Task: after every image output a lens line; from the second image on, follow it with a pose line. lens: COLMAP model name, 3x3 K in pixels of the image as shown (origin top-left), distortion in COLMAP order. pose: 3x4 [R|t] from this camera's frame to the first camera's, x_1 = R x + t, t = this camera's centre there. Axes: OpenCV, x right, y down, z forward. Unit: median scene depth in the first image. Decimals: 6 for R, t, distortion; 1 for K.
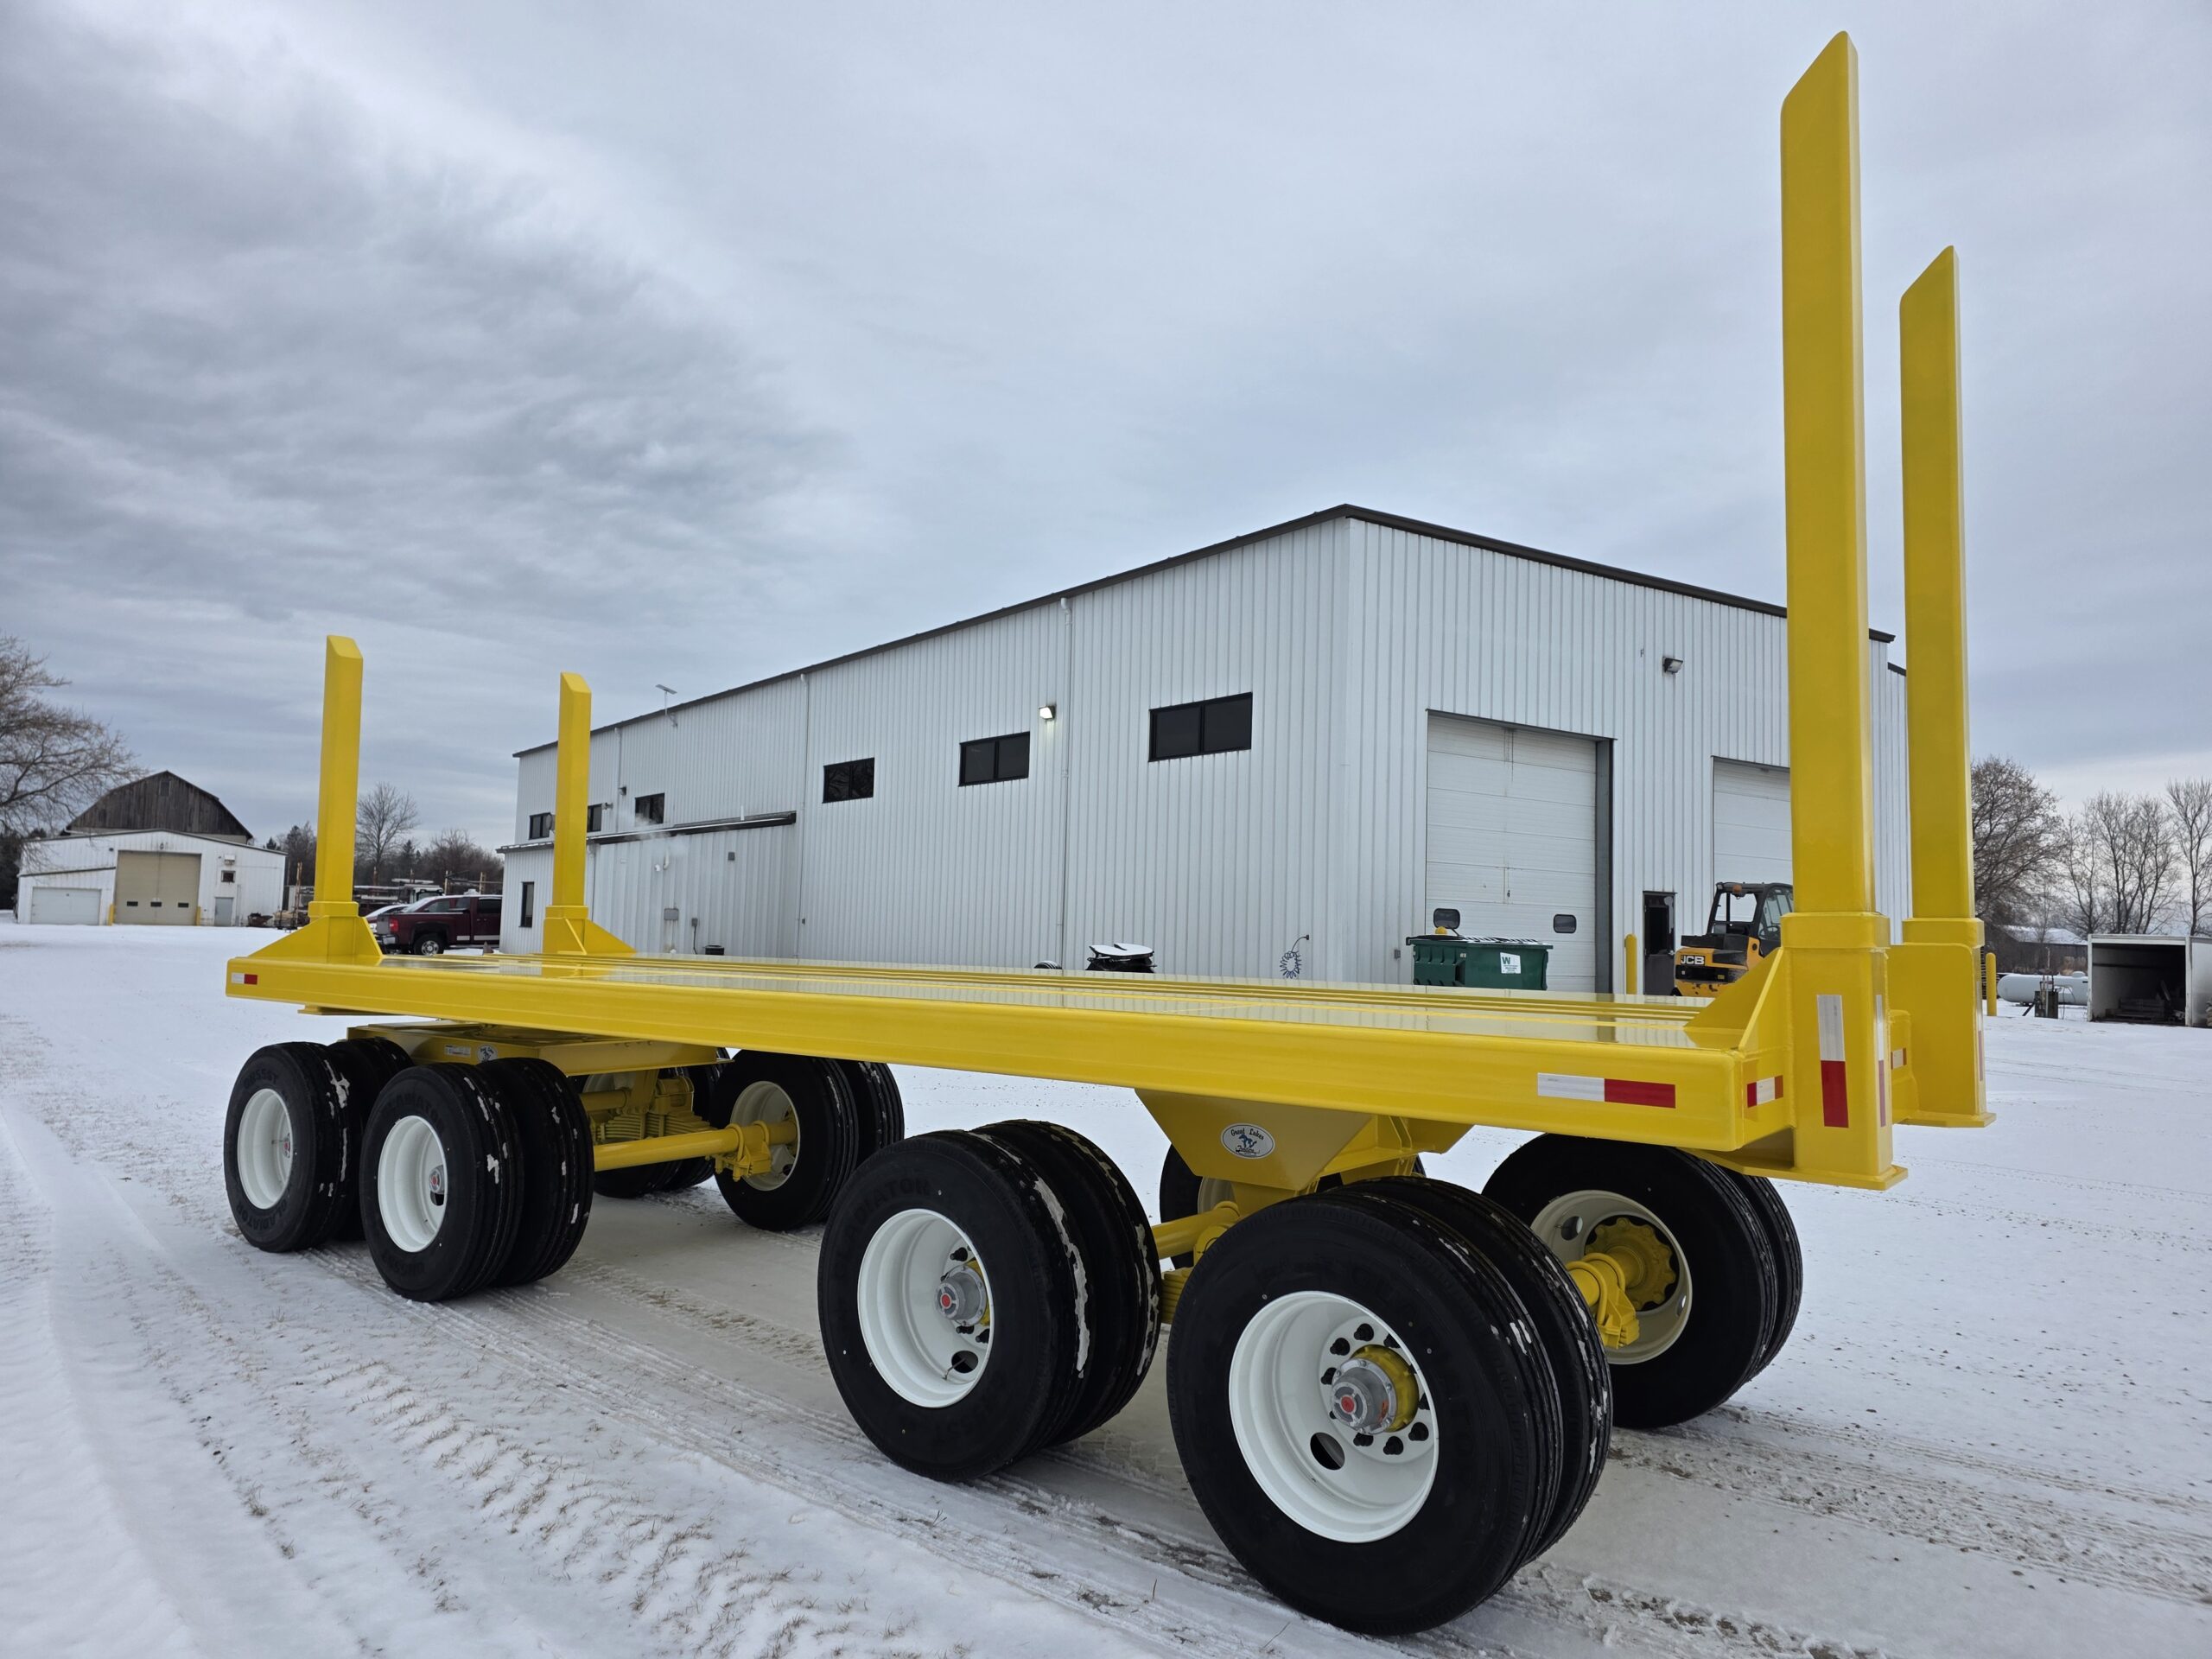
lens RADIAL K [[1485.4, 0, 1116.4], [0, 1485.4, 898.3], [0, 0, 1]] dist [0.046872, -0.010539]
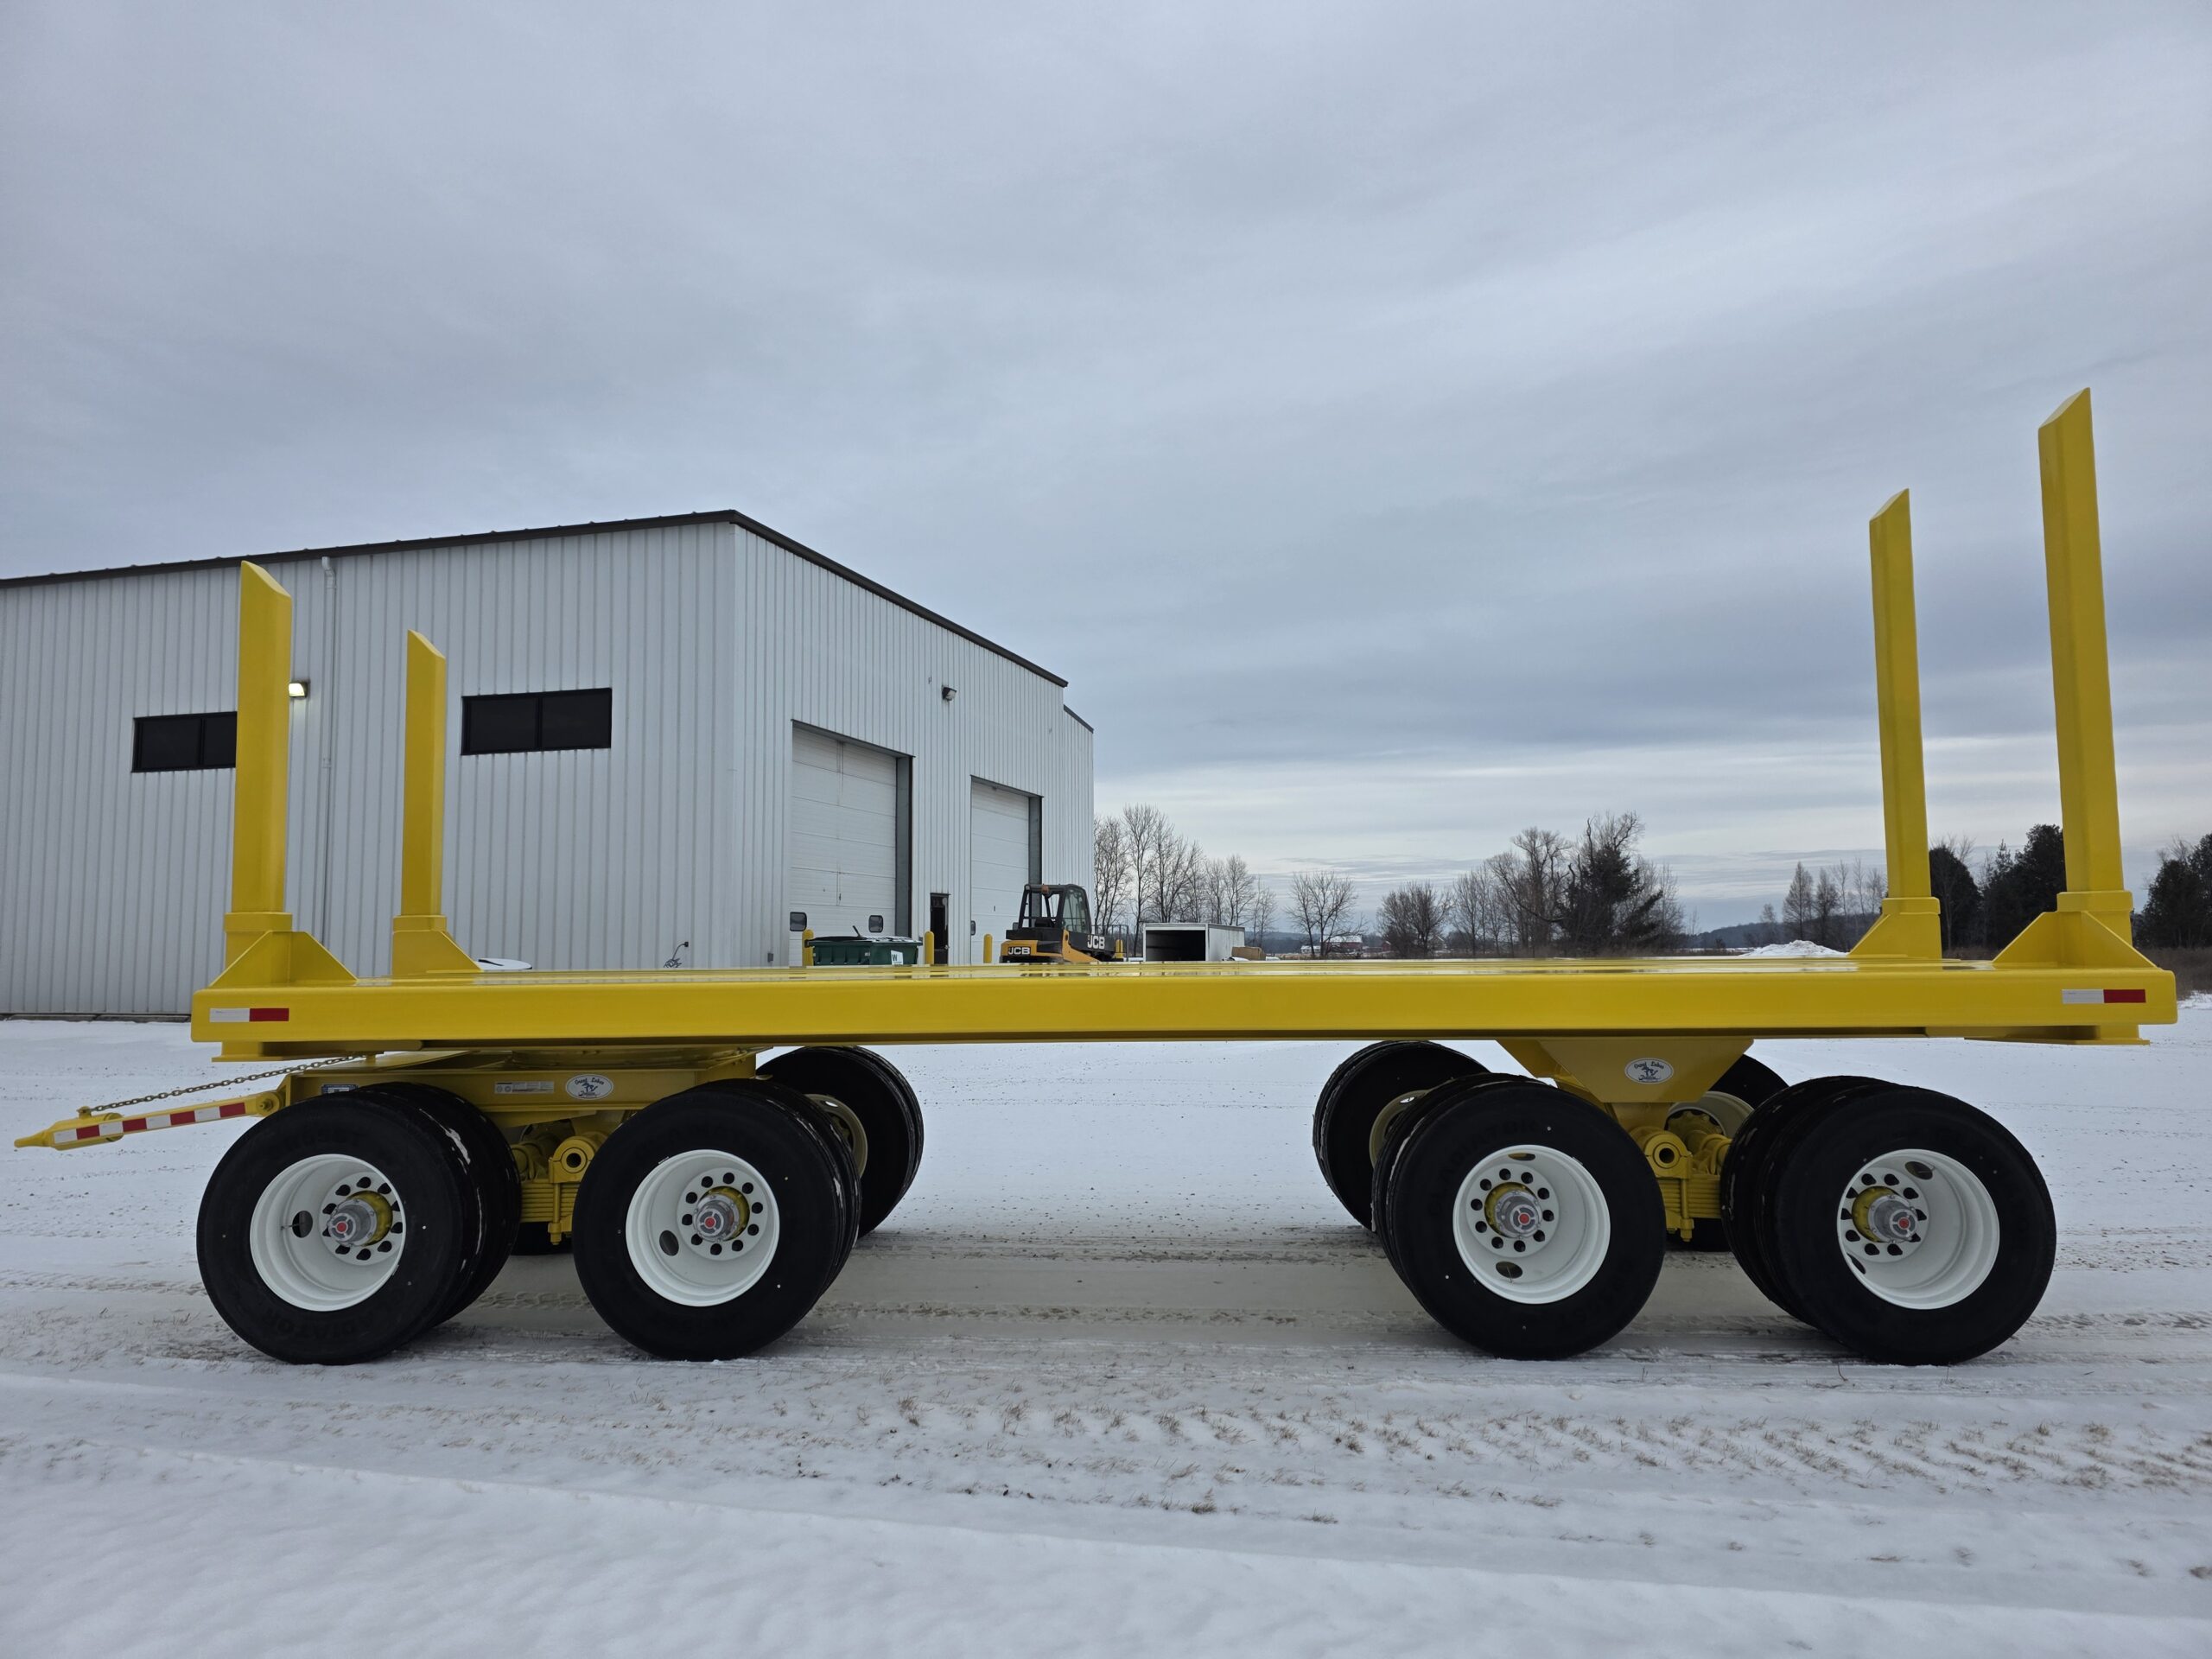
lens RADIAL K [[1456.6, 0, 1109.4], [0, 1456.6, 936.3], [0, 0, 1]] dist [0.040812, -0.008701]
pose [[0.793561, -0.027315, 0.607878, -0.250952], [0.013575, 0.999538, 0.027193, -0.000045], [-0.608340, -0.013327, 0.793565, 0.057635]]
